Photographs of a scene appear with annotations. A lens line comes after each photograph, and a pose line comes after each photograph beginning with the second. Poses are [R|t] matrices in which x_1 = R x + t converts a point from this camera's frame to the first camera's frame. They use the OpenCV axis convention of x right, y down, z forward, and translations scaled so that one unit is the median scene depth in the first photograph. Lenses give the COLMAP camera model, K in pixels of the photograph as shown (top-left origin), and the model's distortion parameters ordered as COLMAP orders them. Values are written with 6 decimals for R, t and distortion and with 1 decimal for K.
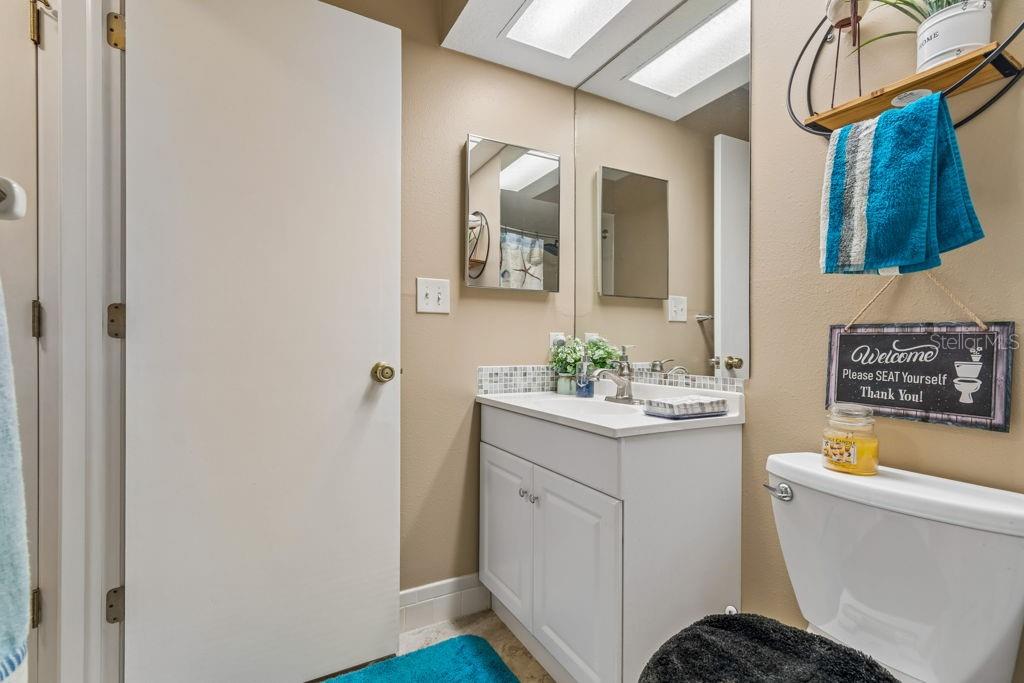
lens RADIAL K [[457.7, 0, 510.8], [0, 457.7, 347.8], [0, 0, 1]] dist [0.002613, -0.001465]
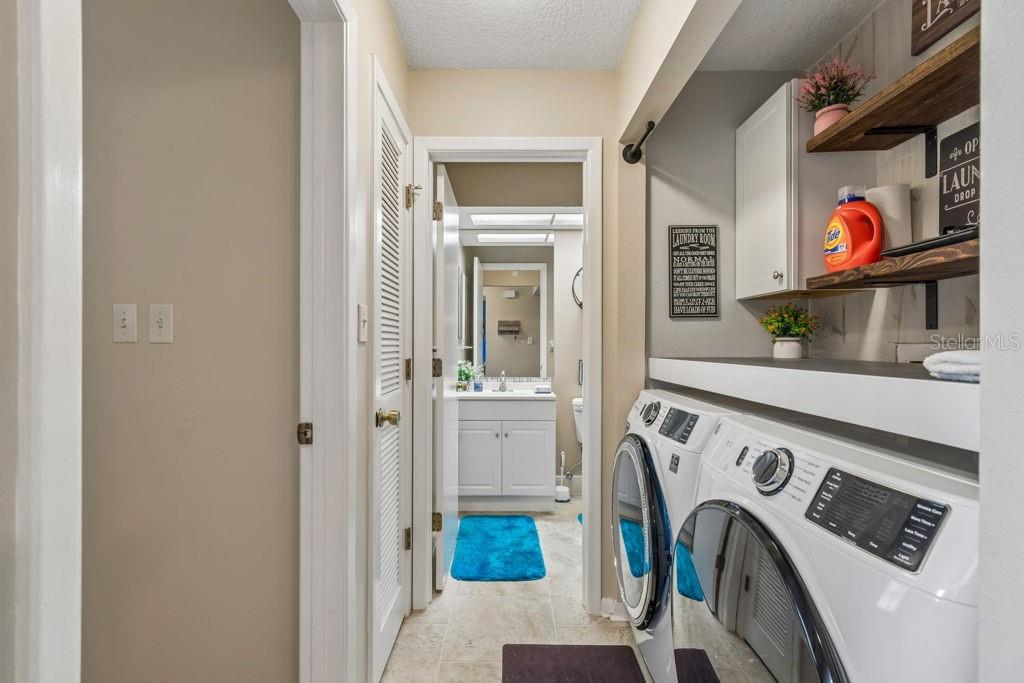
lens RADIAL K [[457.7, 0, 499.2], [0, 457.7, 341.2], [0, 0, 1]] dist [0.002613, -0.001465]
pose [[0.496154, 0.004143, 0.868225, -2.861447], [0.004043, 0.999967, -0.007082, -0.186886], [-0.868225, 0.007024, 0.496120, -0.183971]]
